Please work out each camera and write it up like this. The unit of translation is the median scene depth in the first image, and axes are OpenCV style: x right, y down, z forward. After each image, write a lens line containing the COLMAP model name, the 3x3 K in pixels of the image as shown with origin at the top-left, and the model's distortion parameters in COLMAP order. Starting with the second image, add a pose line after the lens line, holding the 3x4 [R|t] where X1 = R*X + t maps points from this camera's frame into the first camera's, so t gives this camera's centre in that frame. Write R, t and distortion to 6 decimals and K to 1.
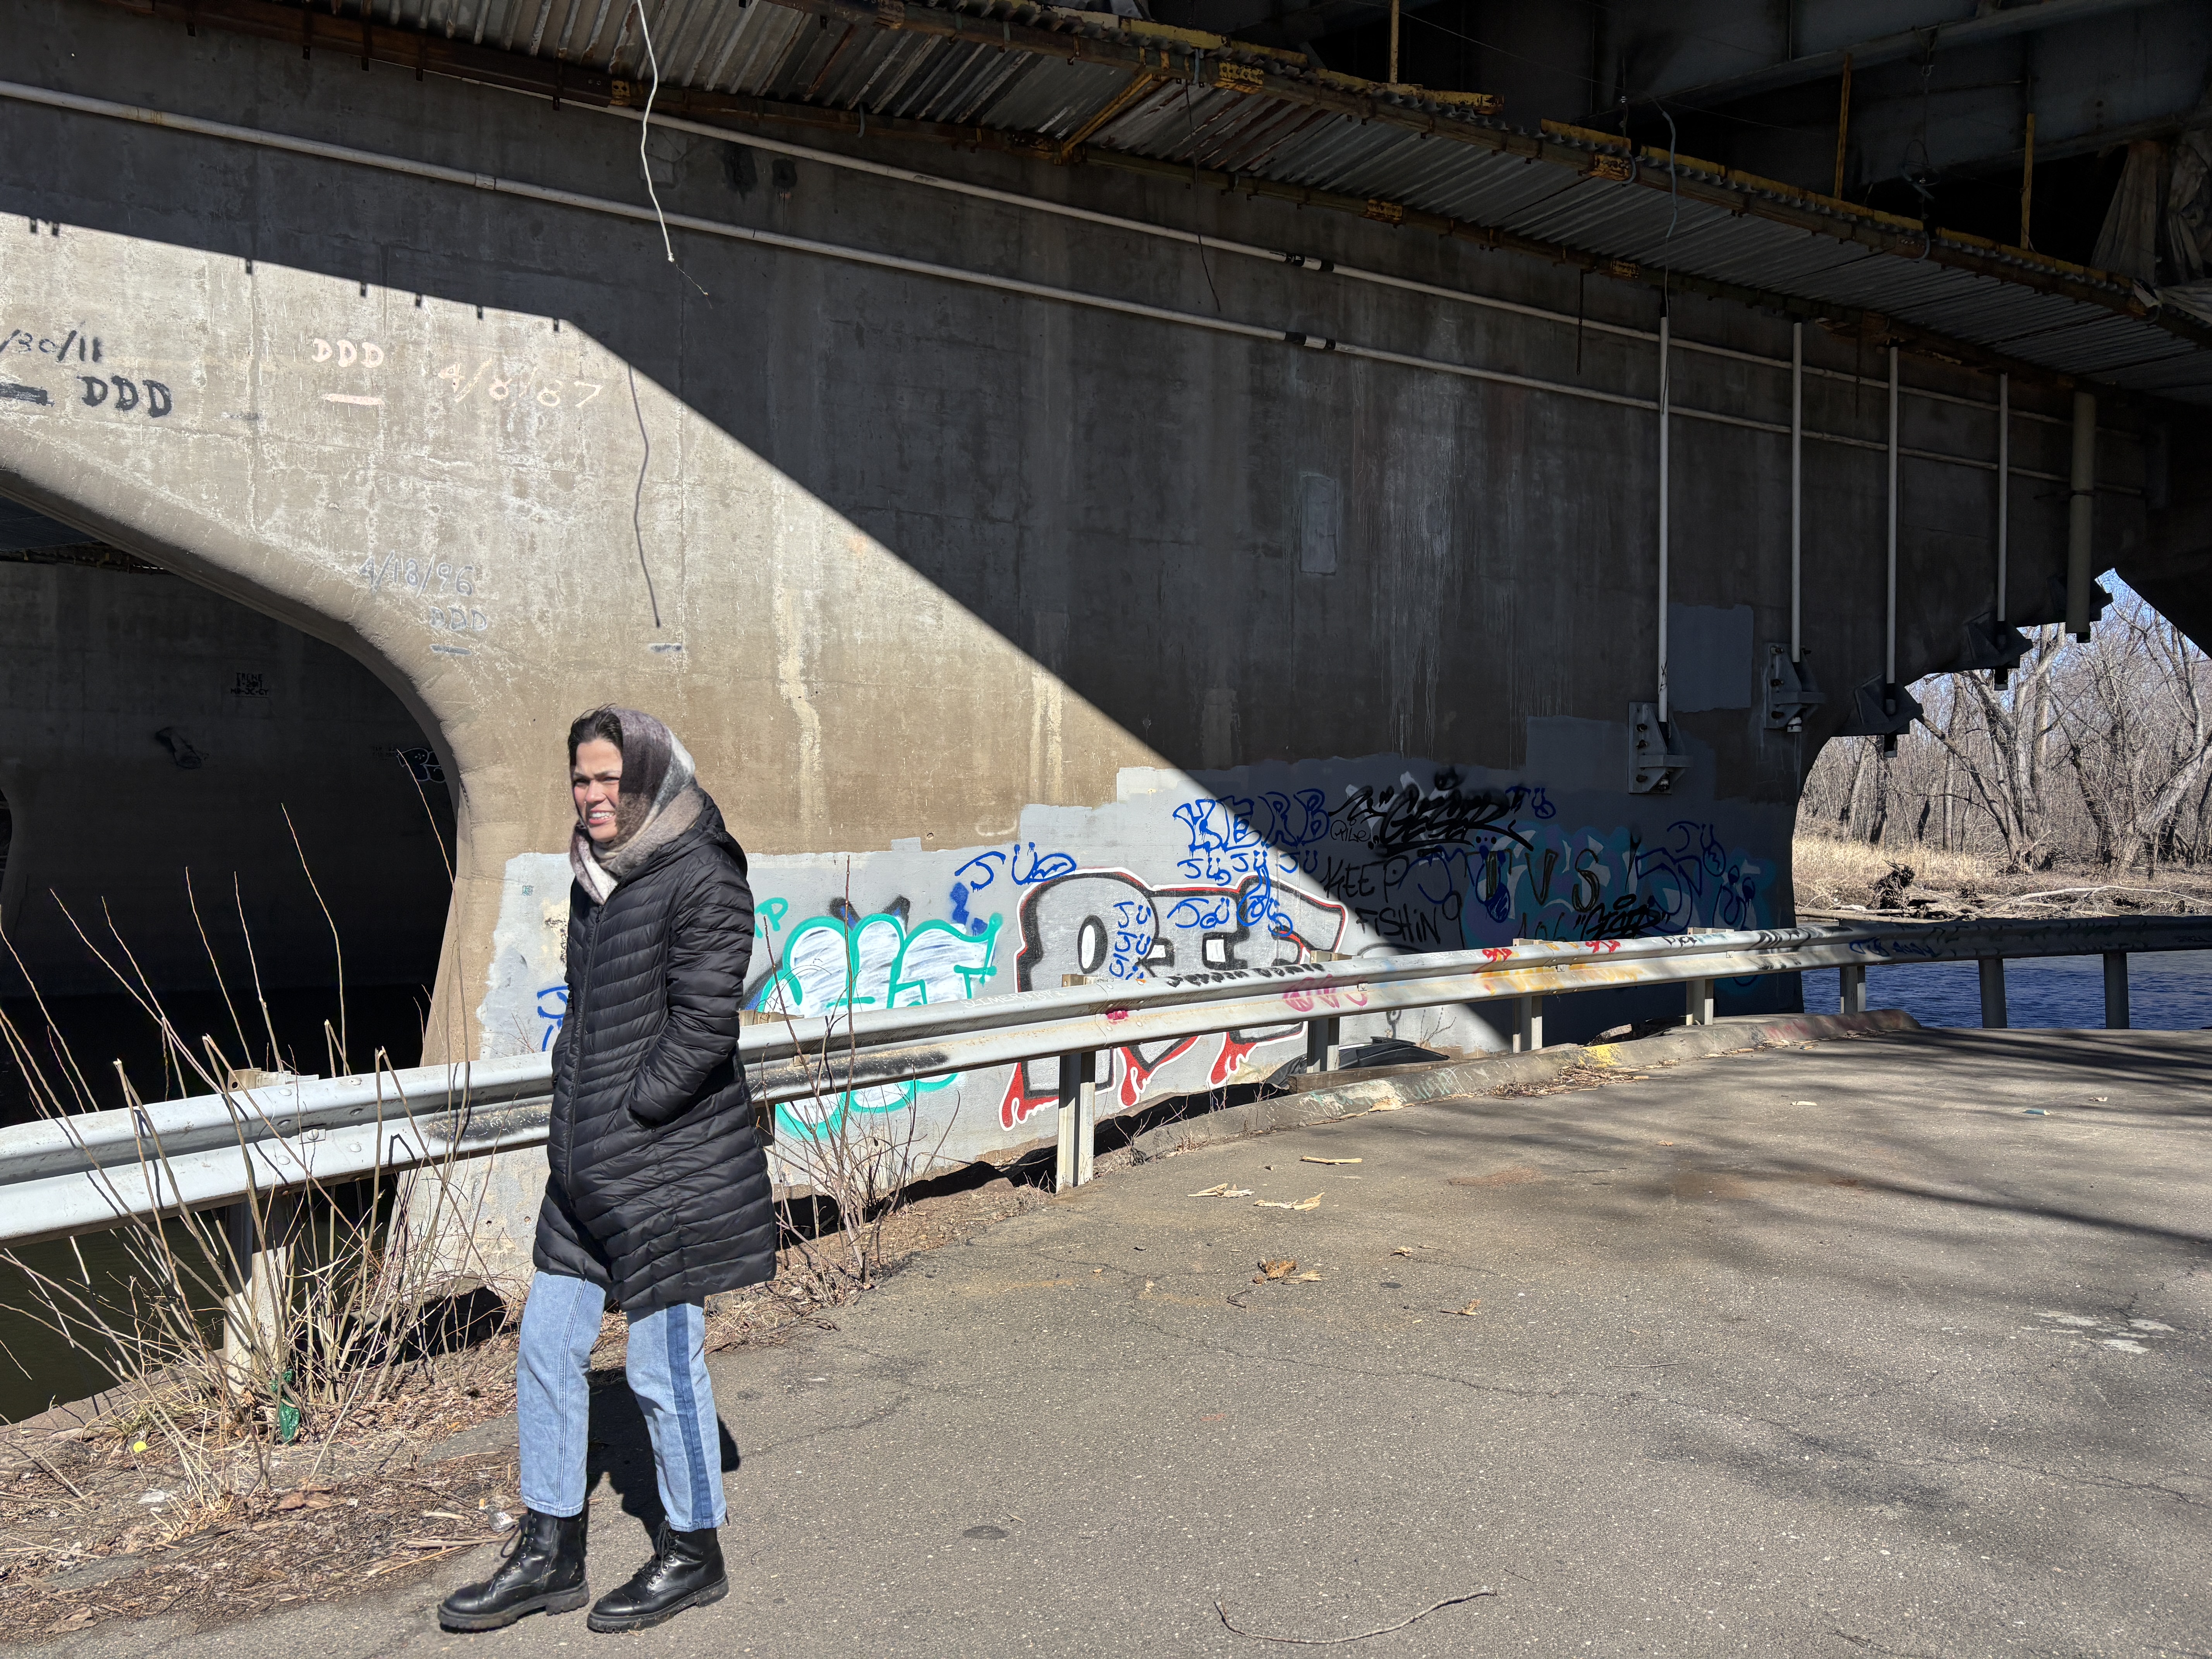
lens RADIAL K [[1684.4, 0, 1106.8], [0, 1684.4, 836.1], [0, 0, 1]] dist [0.044268, -0.017578]
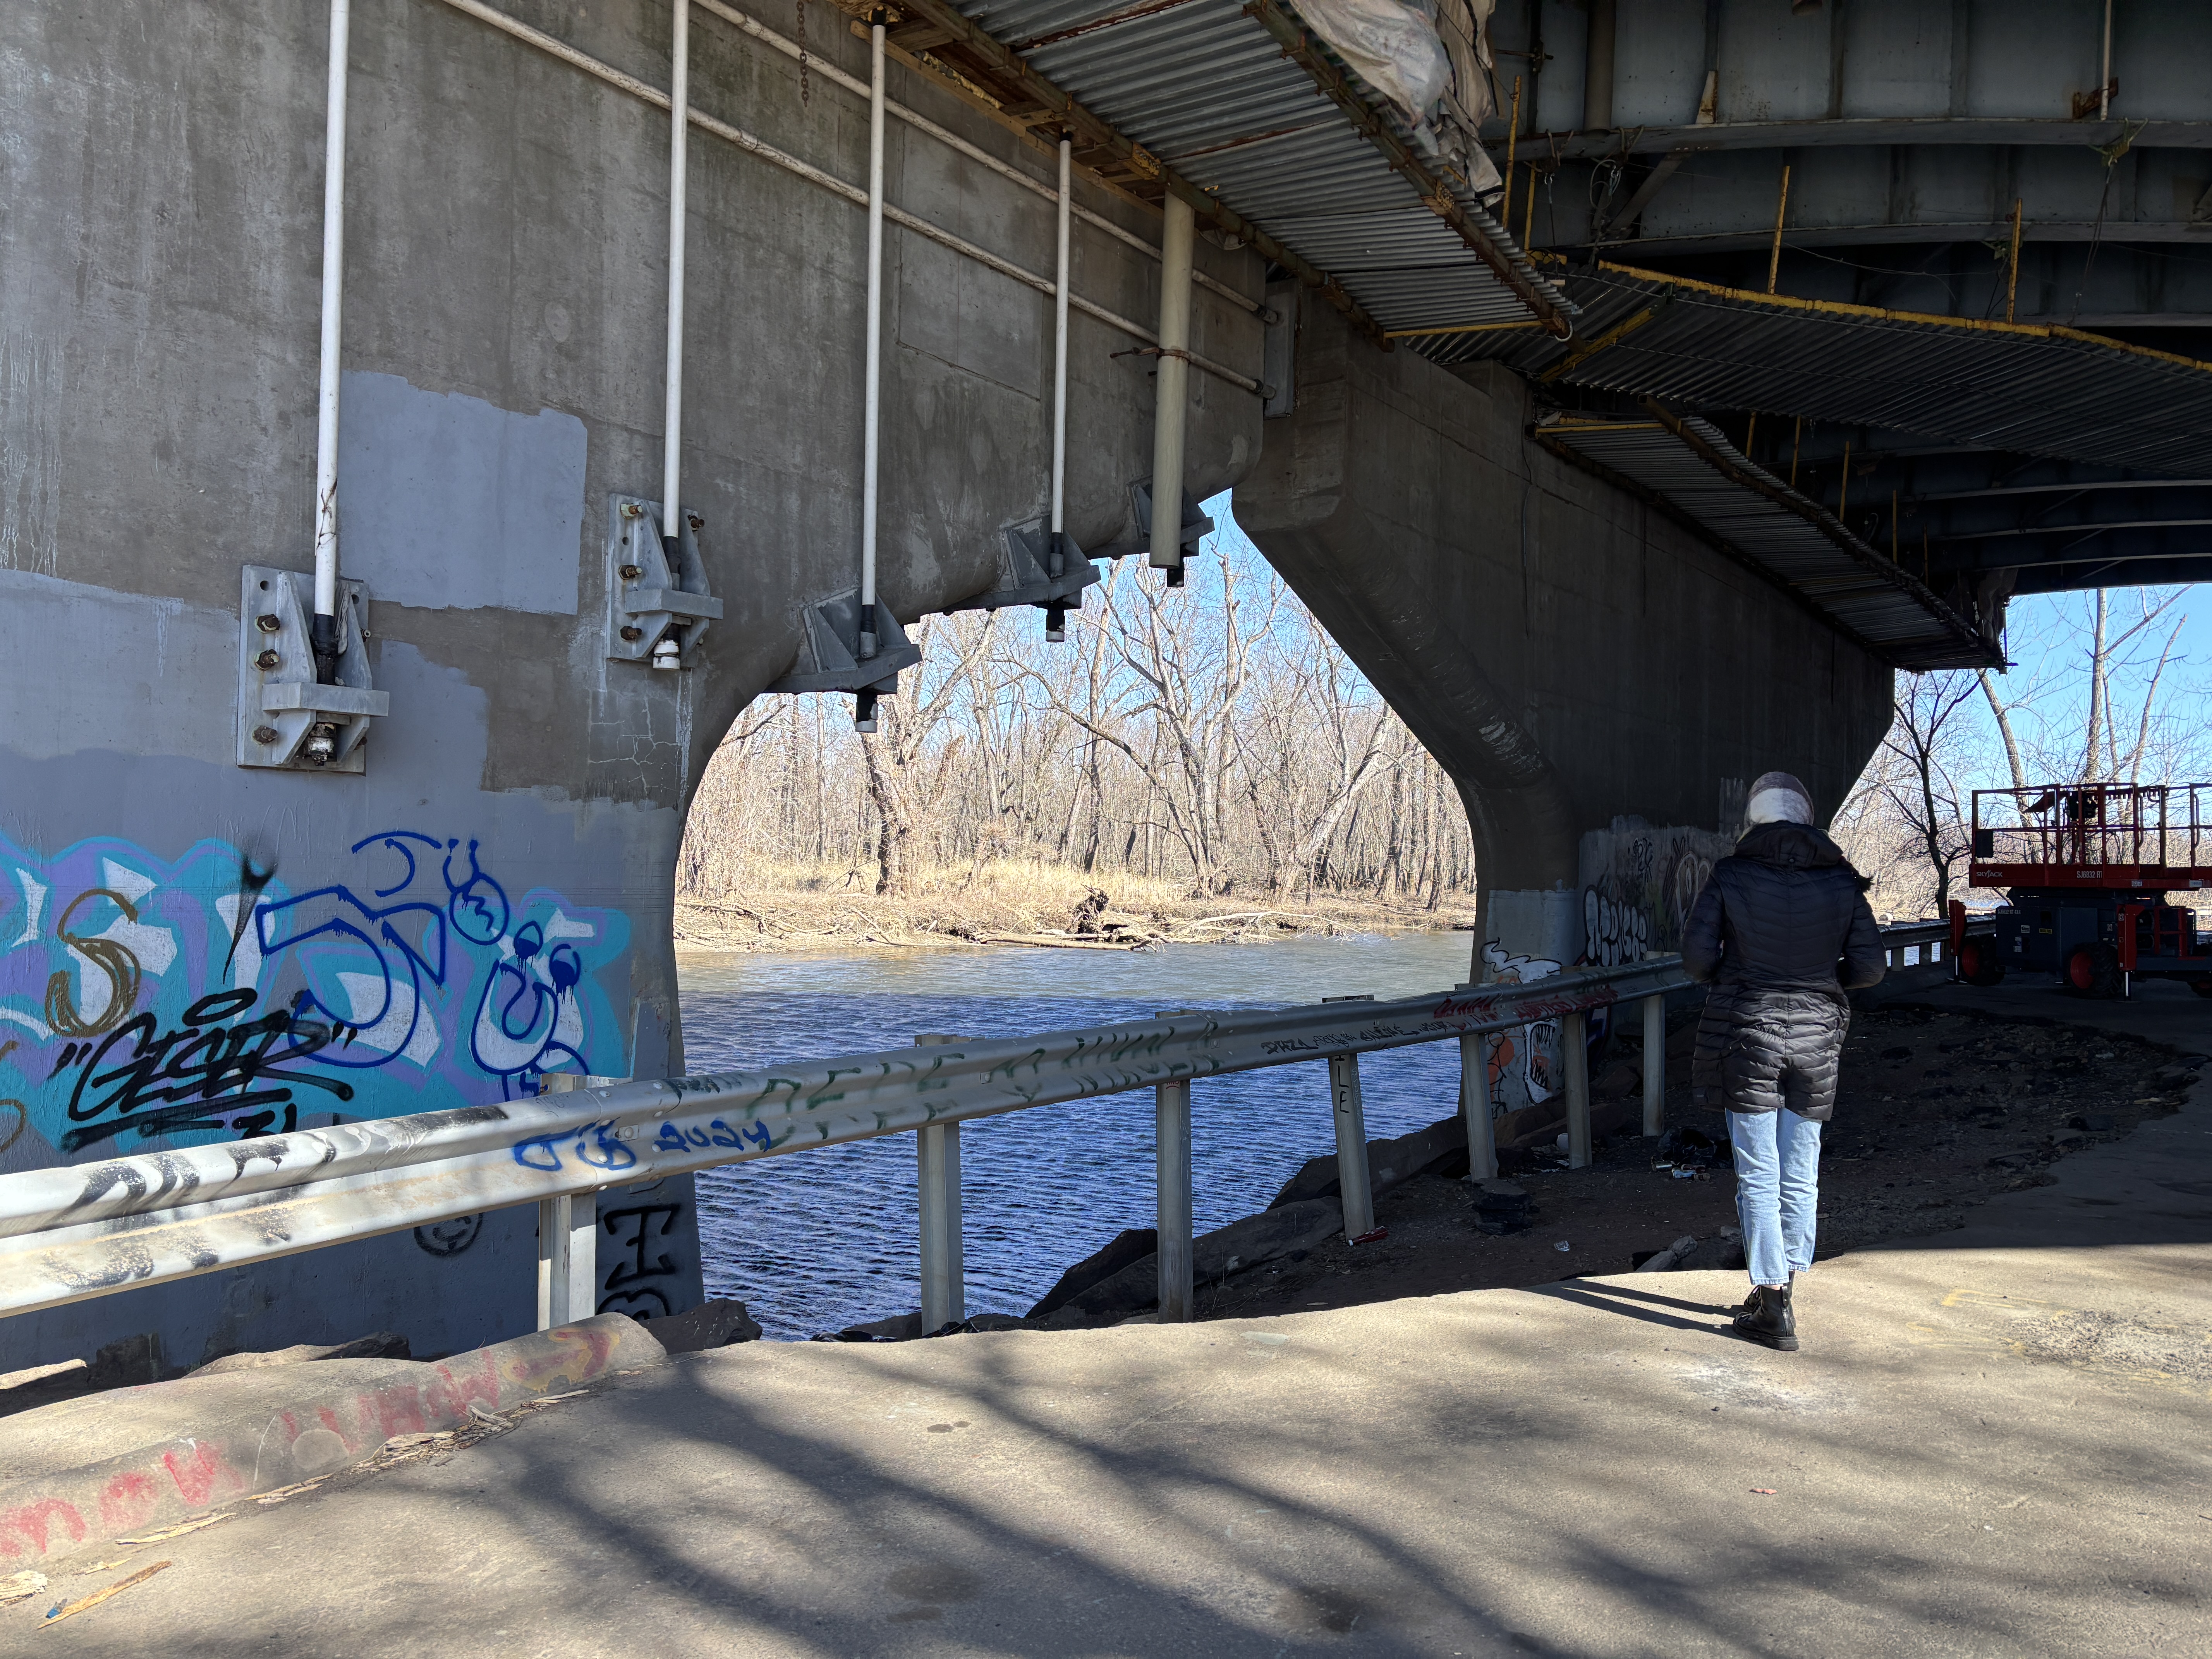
lens RADIAL K [[1684.4, 0, 1105.2], [0, 1684.4, 832.0], [0, 0, 1]] dist [0.044268, -0.017578]
pose [[0.910749, 0.023818, 0.412273, 0.282324], [-0.018576, 0.999688, -0.016719, -0.003755], [-0.412543, 0.007568, 0.910907, 0.415945]]
